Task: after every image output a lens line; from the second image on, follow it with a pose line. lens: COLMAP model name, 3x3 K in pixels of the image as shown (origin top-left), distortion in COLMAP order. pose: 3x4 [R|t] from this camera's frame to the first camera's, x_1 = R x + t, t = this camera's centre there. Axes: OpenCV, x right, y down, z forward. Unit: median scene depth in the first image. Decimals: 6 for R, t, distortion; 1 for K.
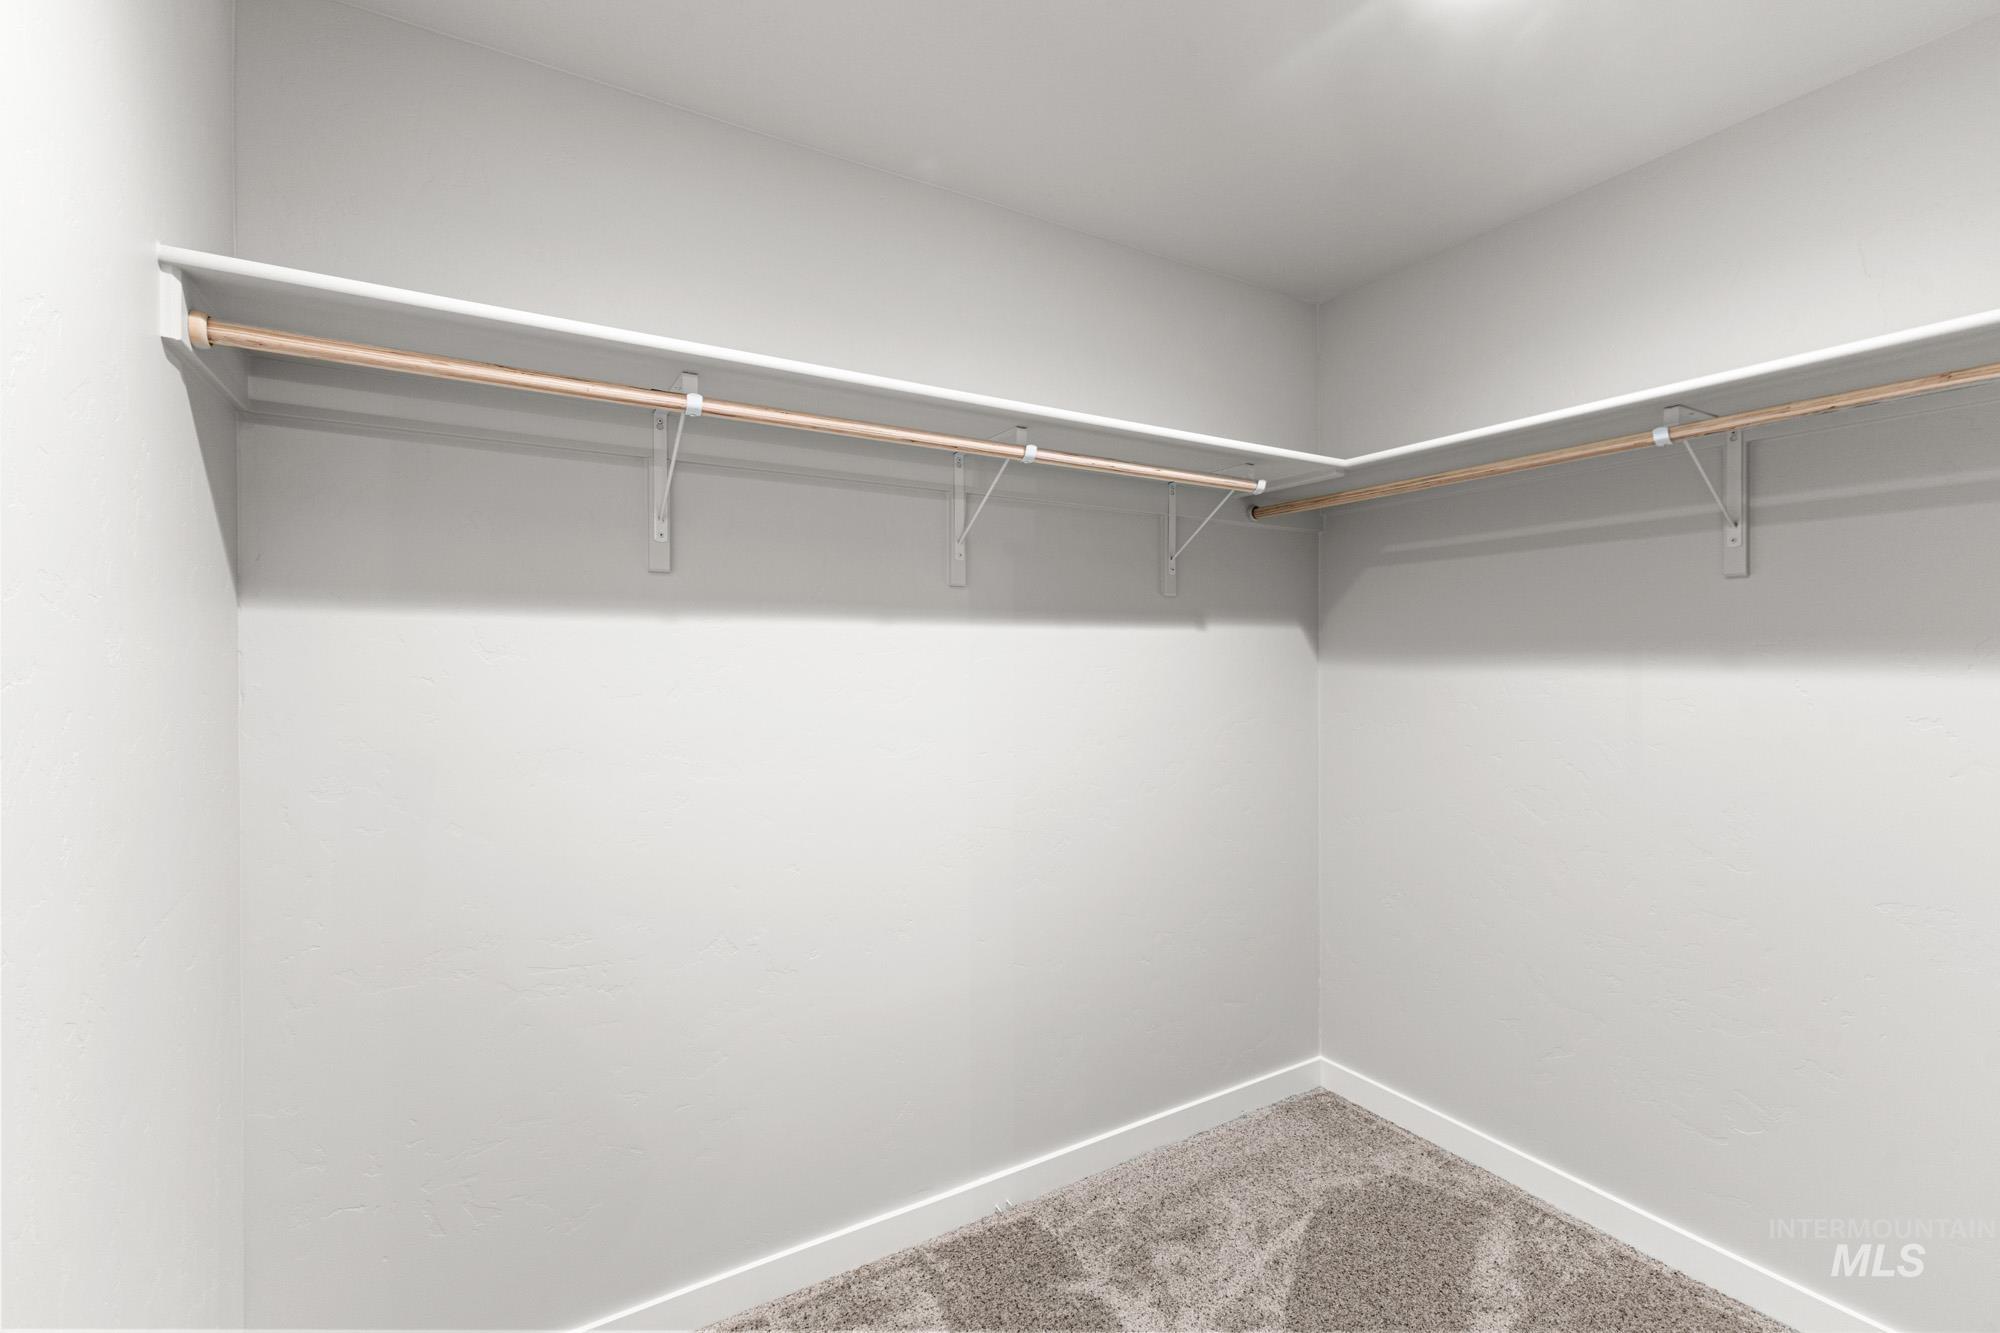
lens RADIAL K [[863.2, 0, 1002.8], [0, 863.2, 662.4], [0, 0, 1]] dist [0.018349, -0.004788]
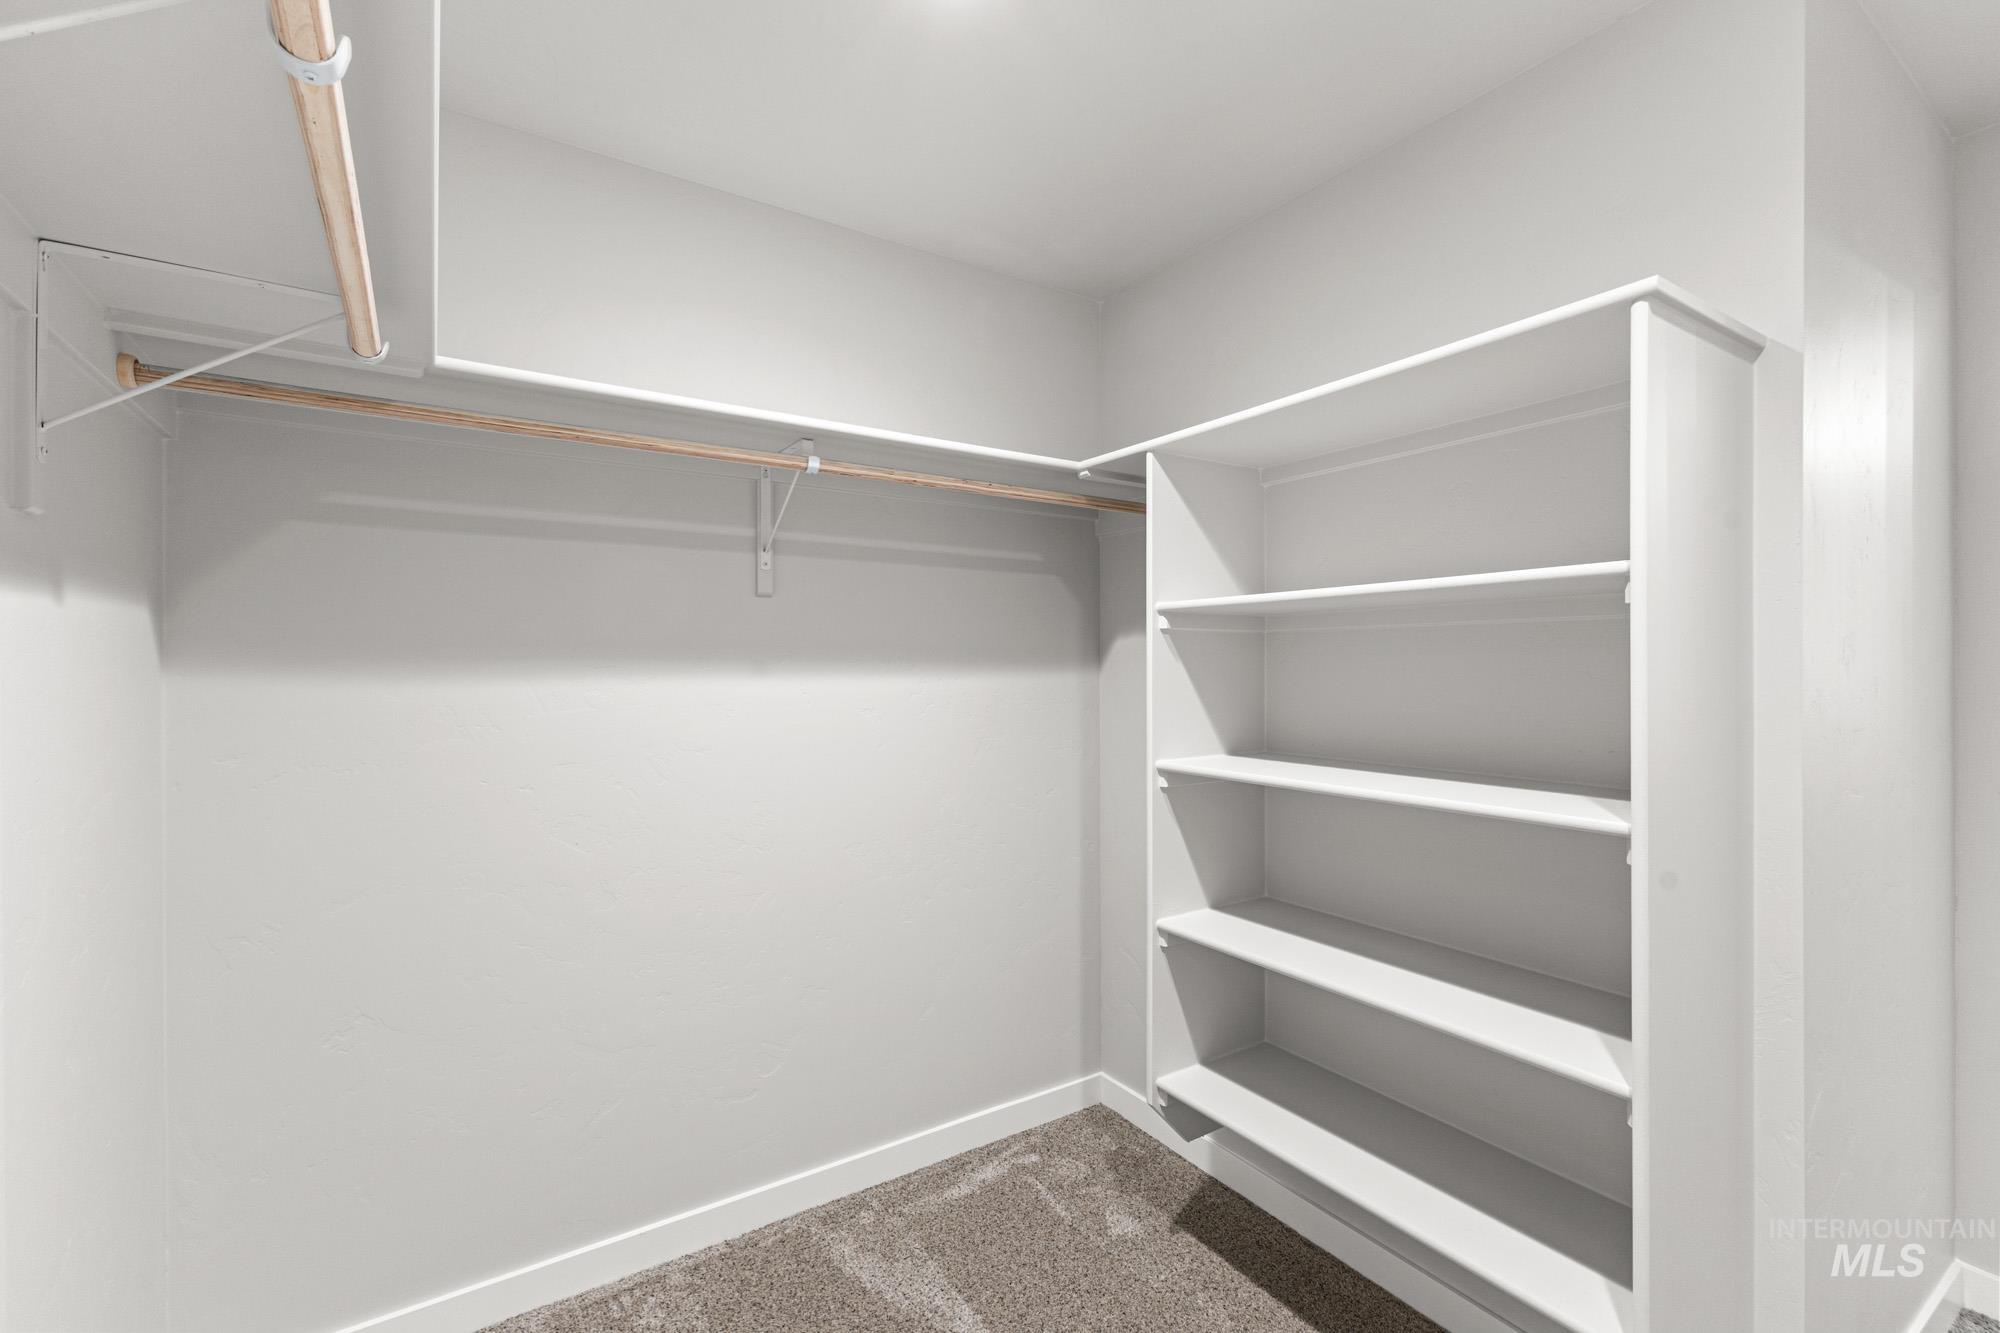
lens RADIAL K [[863.2, 0, 1002.8], [0, 863.2, 662.4], [0, 0, 1]] dist [0.018349, -0.004788]
pose [[-0.052661, -0.002539, 0.998609, -0.278395], [-0.001165, 0.999996, 0.002481, -0.011648], [-0.998612, -0.001033, -0.052664, 0.655462]]
